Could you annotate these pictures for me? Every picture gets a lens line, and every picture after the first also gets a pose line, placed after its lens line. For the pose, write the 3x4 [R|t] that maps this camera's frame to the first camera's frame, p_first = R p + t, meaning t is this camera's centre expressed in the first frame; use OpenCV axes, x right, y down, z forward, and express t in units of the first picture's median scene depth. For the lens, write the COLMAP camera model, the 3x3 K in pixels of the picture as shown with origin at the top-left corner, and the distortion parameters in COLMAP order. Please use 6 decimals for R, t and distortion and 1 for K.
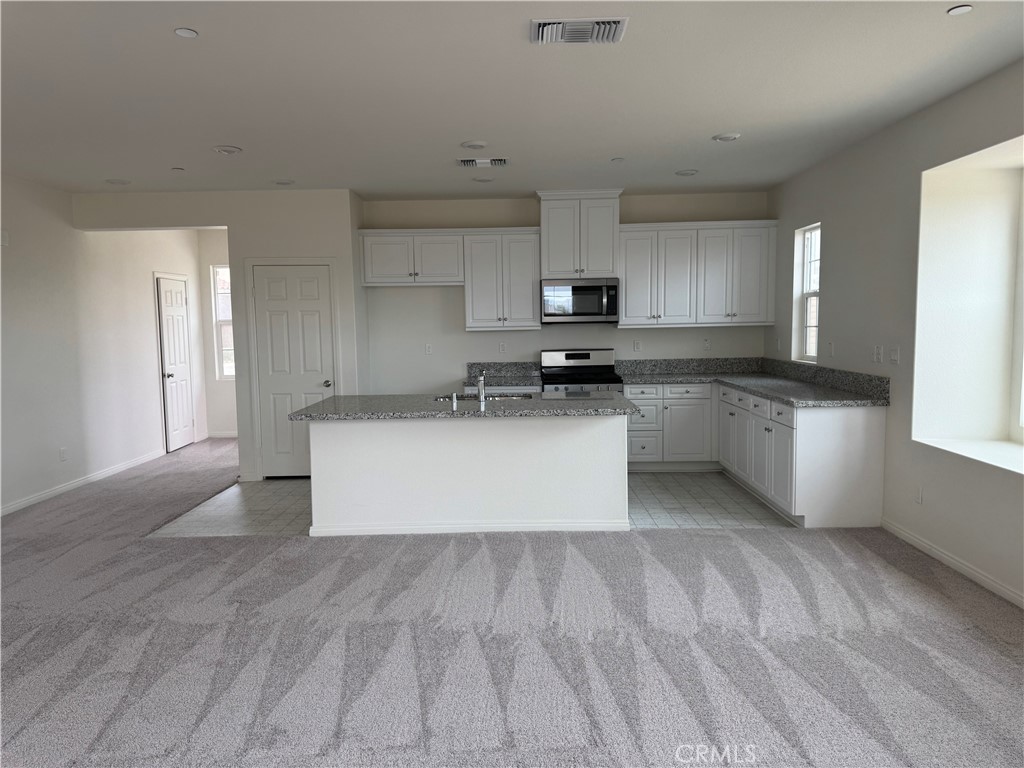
lens RADIAL K [[722.8, 0, 510.8], [0, 722.8, 380.9], [0, 0, 1]] dist [0.051163, -0.033527]
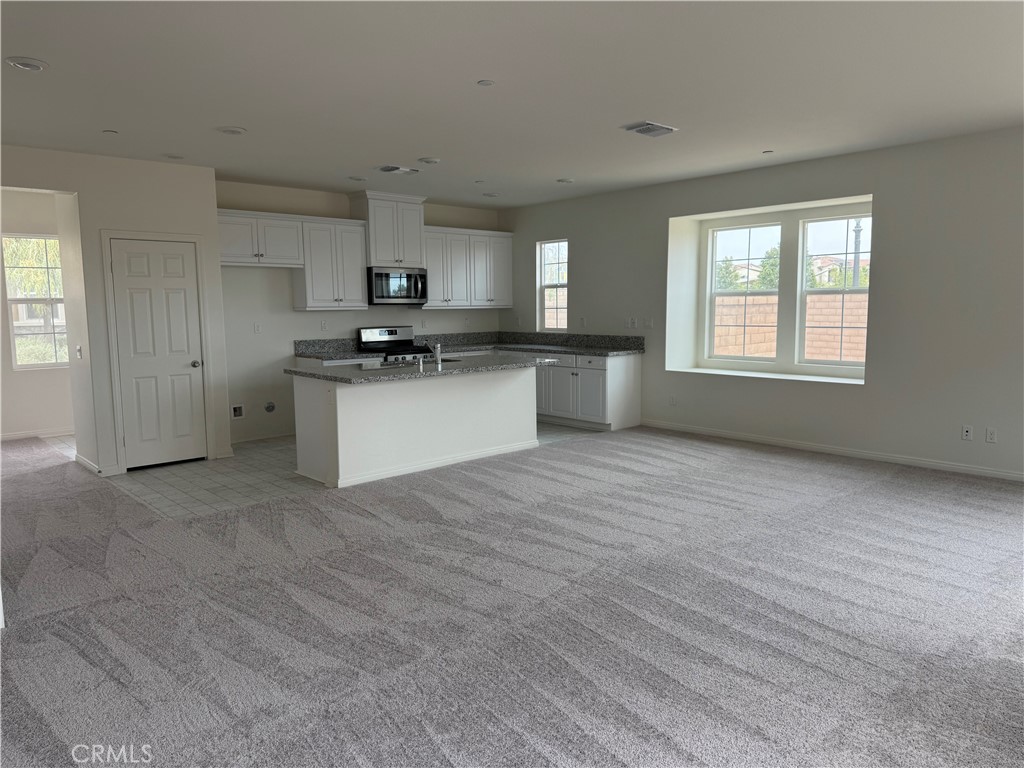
lens RADIAL K [[722.8, 0, 510.5], [0, 722.8, 390.2], [0, 0, 1]] dist [0.051163, -0.033527]
pose [[0.719930, -0.073139, 0.690182, -0.629654], [0.055621, 0.997313, 0.047667, 0.016023], [-0.691814, 0.004071, 0.722064, -0.004509]]
